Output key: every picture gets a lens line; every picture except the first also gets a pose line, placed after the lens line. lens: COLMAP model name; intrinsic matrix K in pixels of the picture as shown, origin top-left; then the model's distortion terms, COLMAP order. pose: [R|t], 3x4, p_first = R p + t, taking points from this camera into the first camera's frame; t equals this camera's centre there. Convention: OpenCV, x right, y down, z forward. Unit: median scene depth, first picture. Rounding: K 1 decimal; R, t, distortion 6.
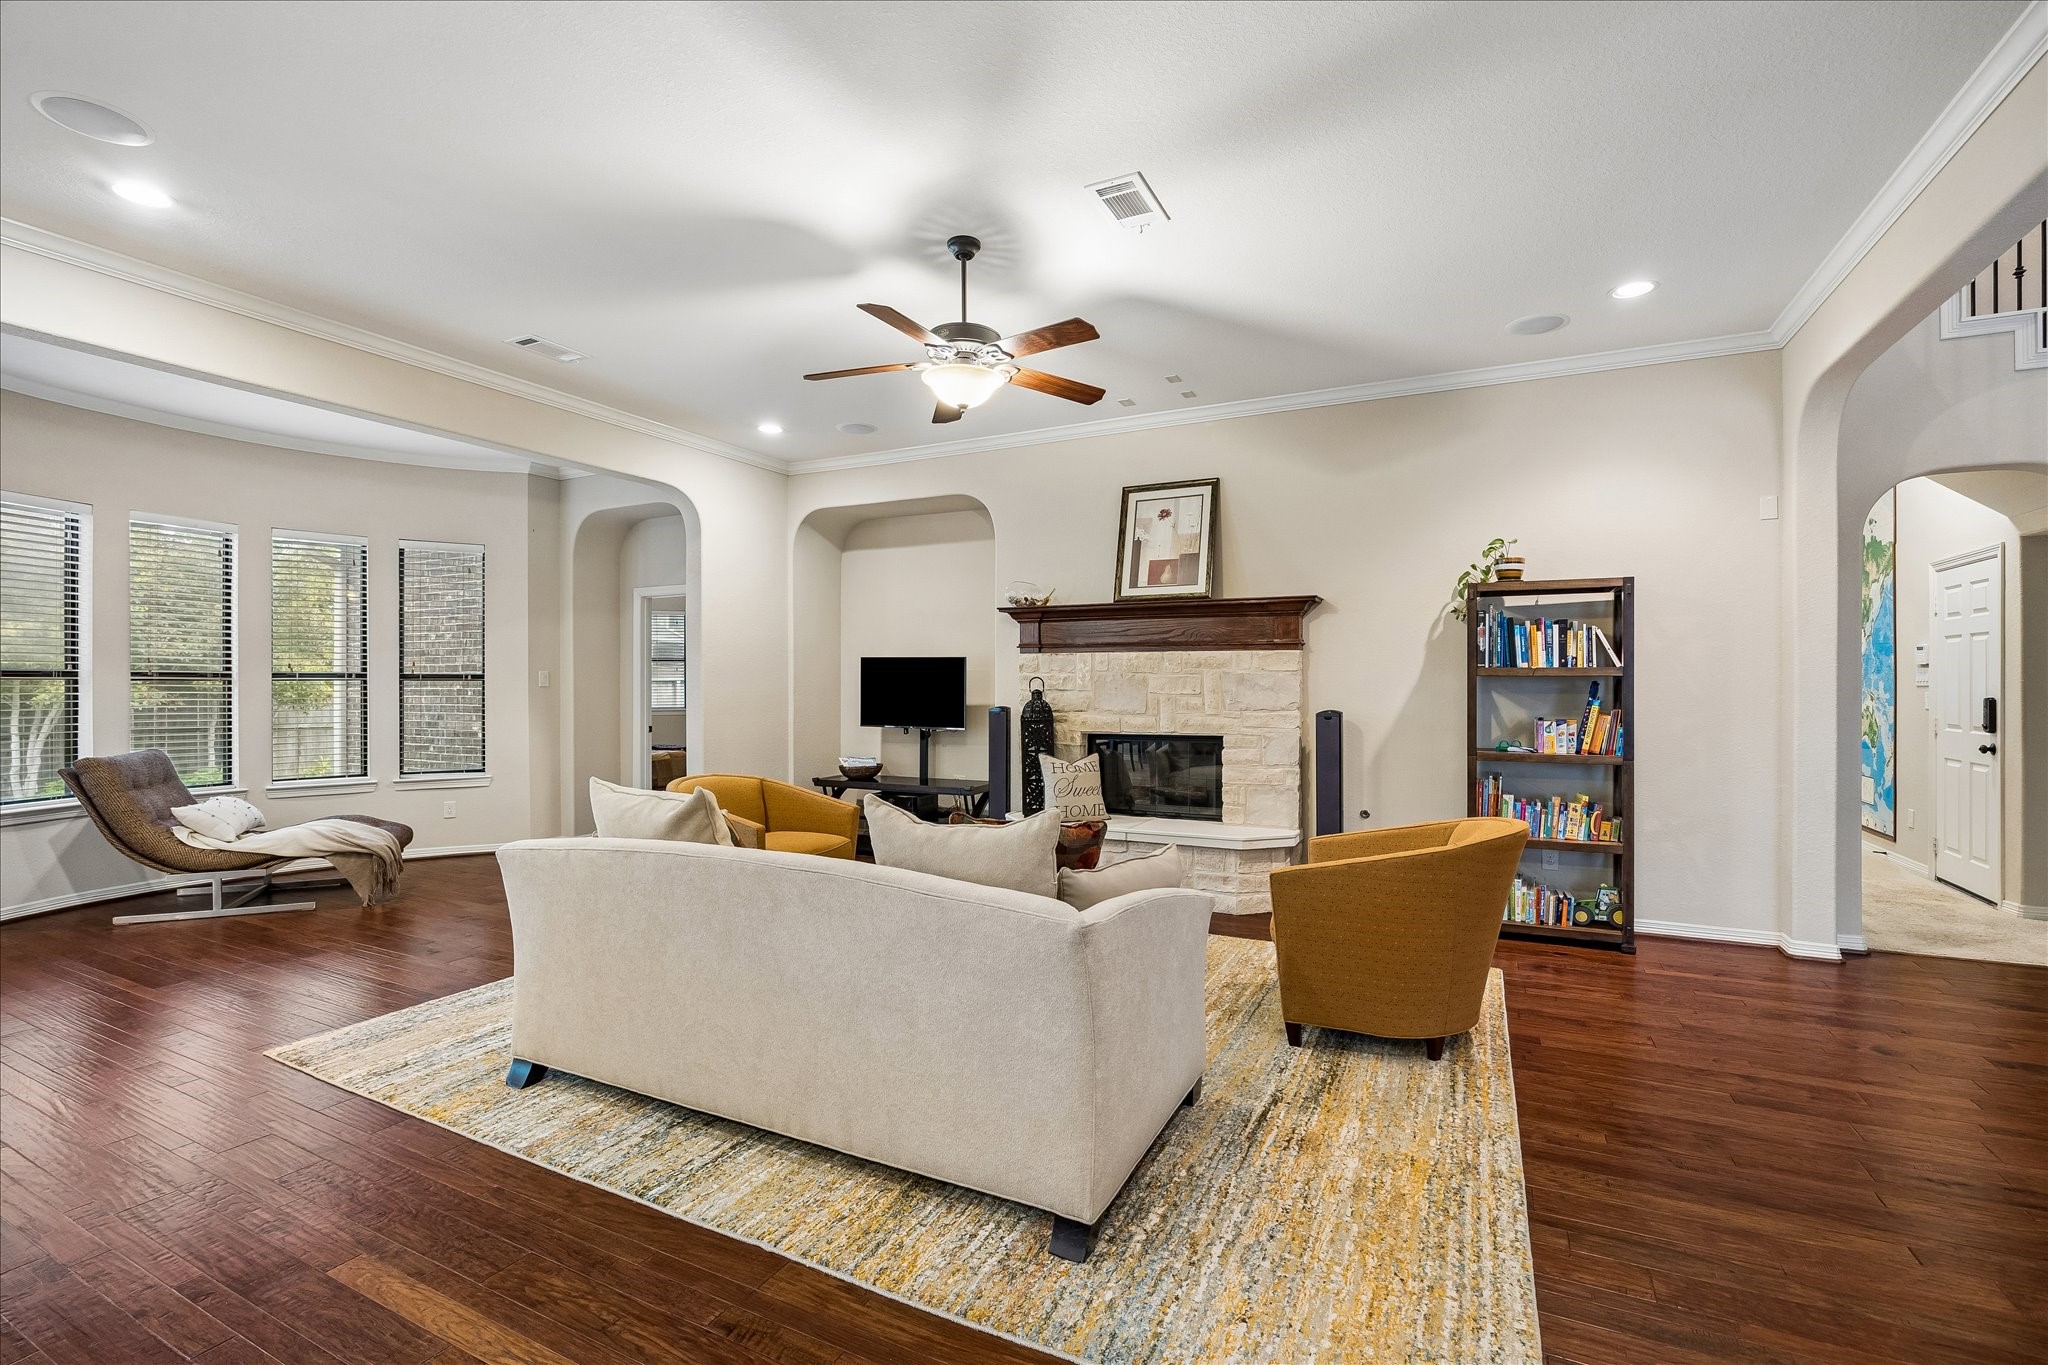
lens RADIAL K [[901.1, 0, 1030.0], [0, 901.1, 683.0], [0, 0, 1]] dist [-0.000604, 0.001323]
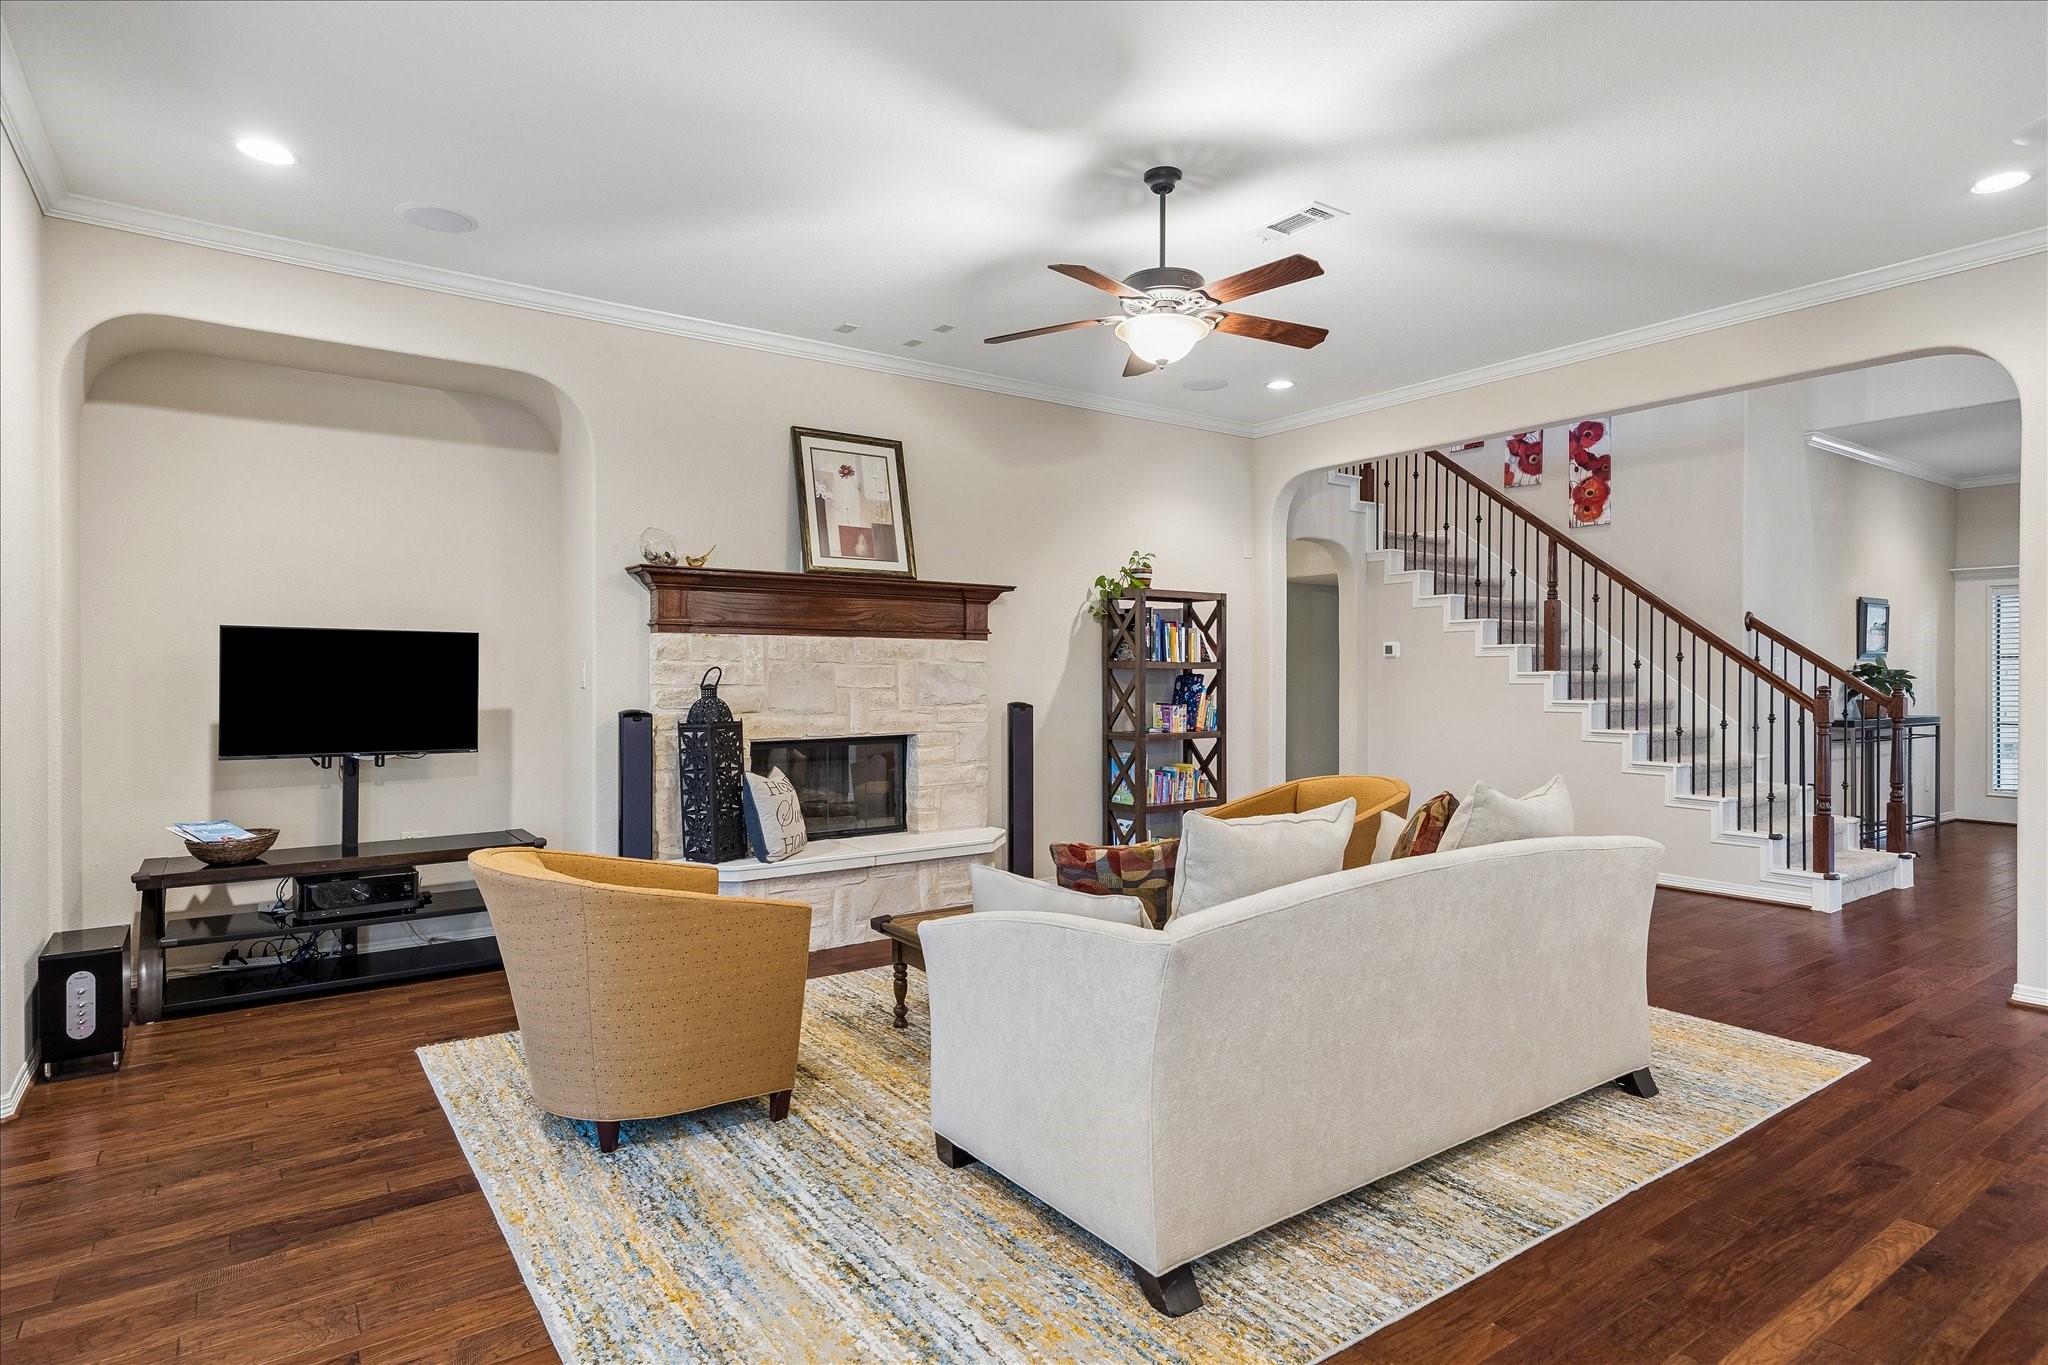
lens RADIAL K [[1102.6, 0, 1041.7], [0, 1102.6, 677.1], [0, 0, 1]] dist [0.014459, 0.003020]
pose [[0.459151, -0.003470, 0.888351, -0.690424], [0.001527, 0.999994, 0.003117, -0.000937], [-0.888357, -0.000075, 0.459154, 0.385746]]
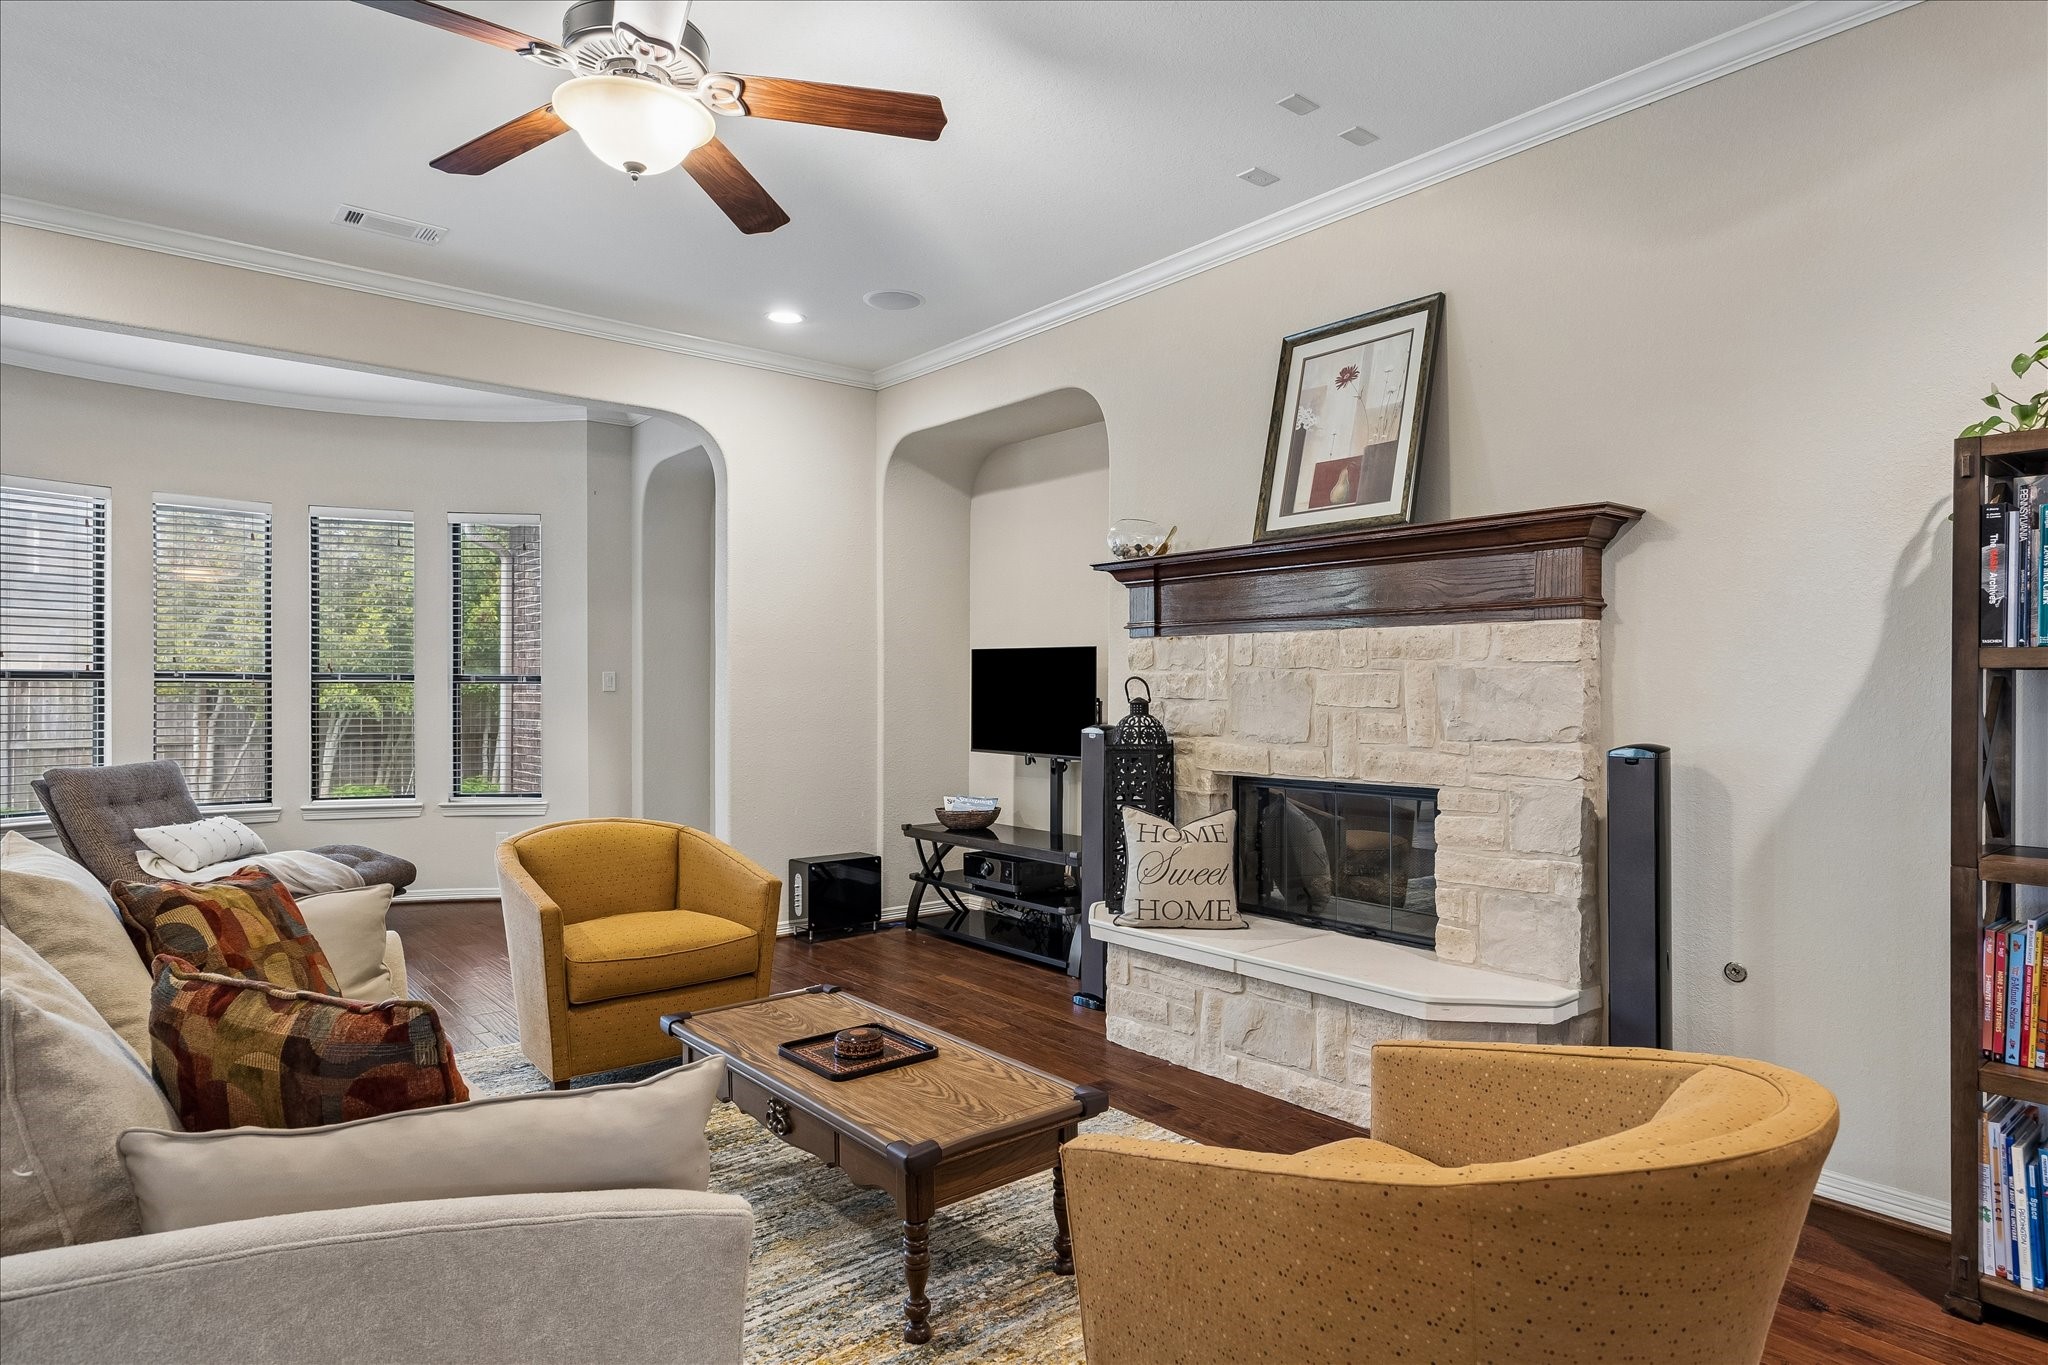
lens RADIAL K [[1154.6, 0, 1036.6], [0, 1154.6, 691.7], [0, 0, 1]] dist [0.018233, 0.001566]
pose [[0.913975, 0.002728, -0.405762, 0.270001], [-0.002541, 0.999996, 0.000999, 0.002718], [0.405763, 0.000118, 0.913978, 0.295003]]
